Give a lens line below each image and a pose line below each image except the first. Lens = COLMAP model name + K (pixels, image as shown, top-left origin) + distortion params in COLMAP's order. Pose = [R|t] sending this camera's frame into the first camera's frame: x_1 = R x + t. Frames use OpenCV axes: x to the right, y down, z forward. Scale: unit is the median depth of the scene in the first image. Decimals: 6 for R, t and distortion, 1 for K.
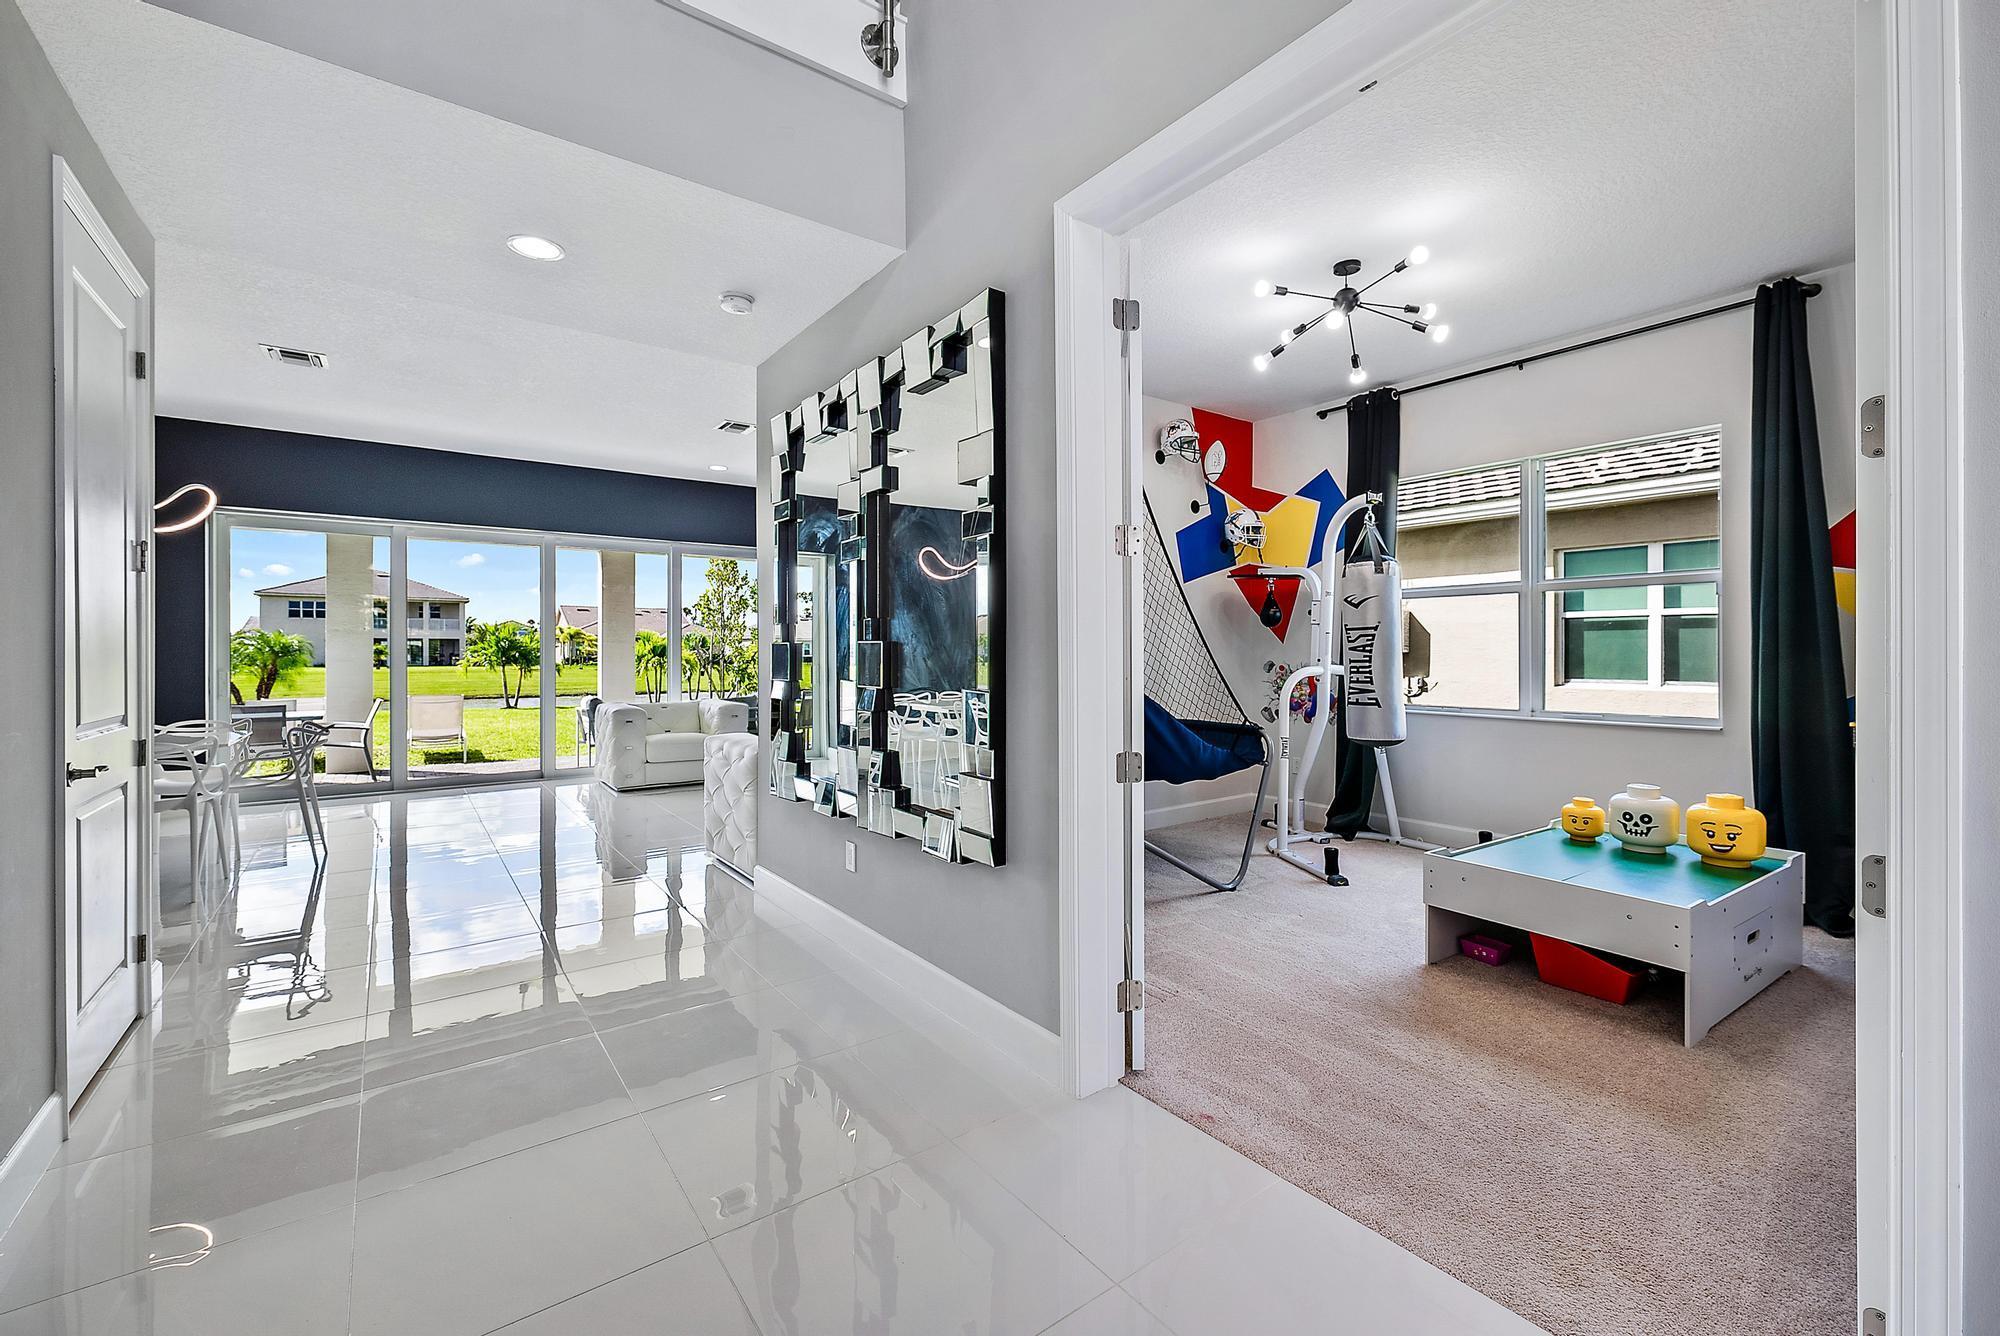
lens RADIAL K [[844.6, 0, 1010.9], [0, 844.6, 654.8], [0, 0, 1]] dist [-0.000154, 0.000206]
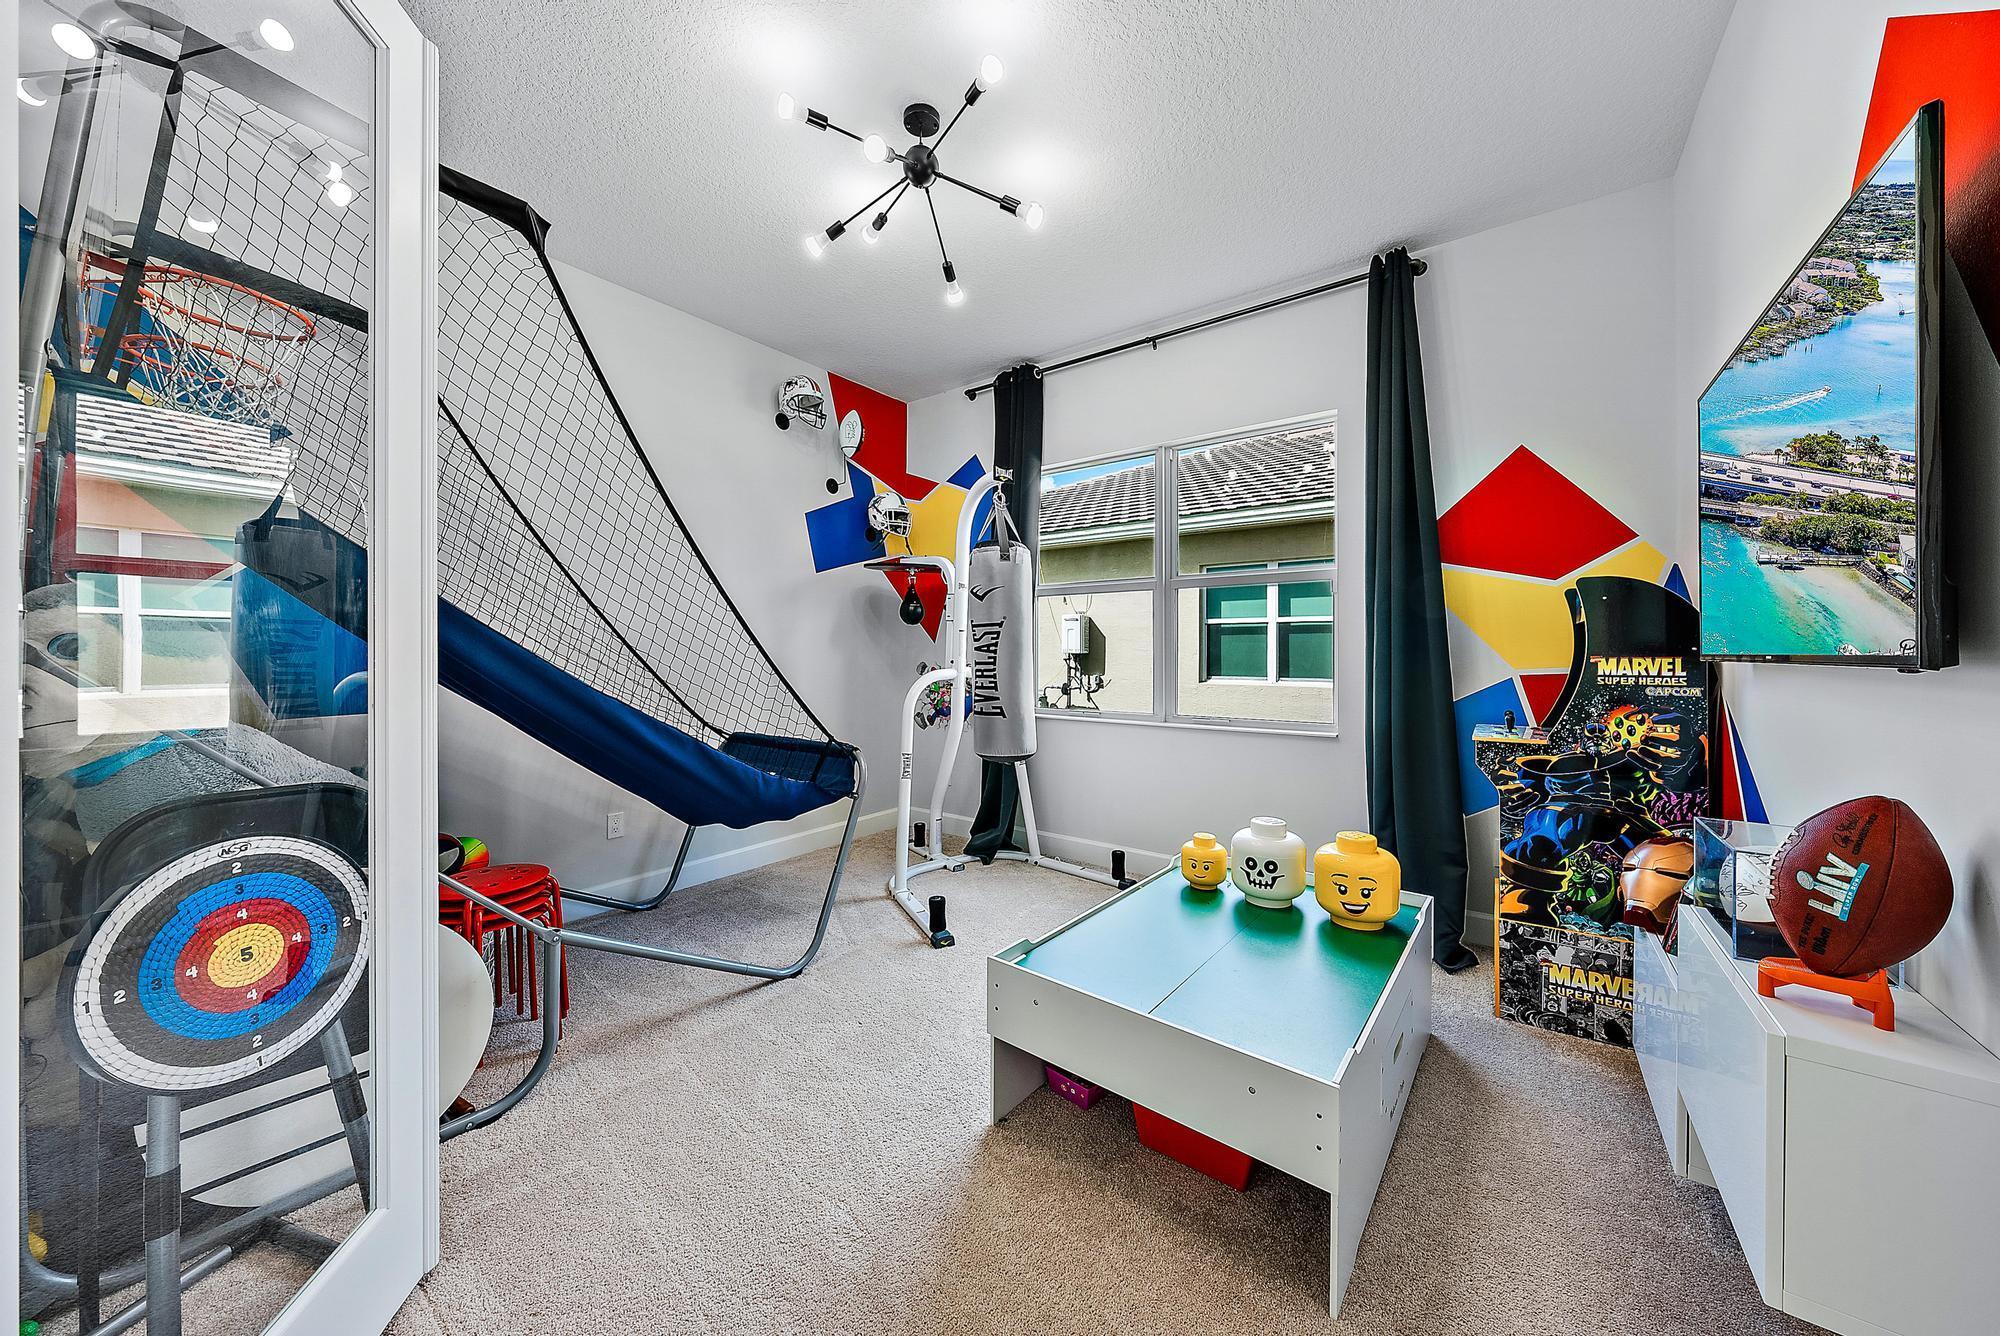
lens RADIAL K [[683.4, 0, 1031.3], [0, 683.4, 654.8], [0, 0, 1]] dist [-0.000082, -0.000035]
pose [[0.950337, 0.001223, 0.311219, 0.243132], [-0.001120, 0.999999, -0.000510, -0.000642], [-0.311220, 0.000136, 0.950338, 0.330700]]
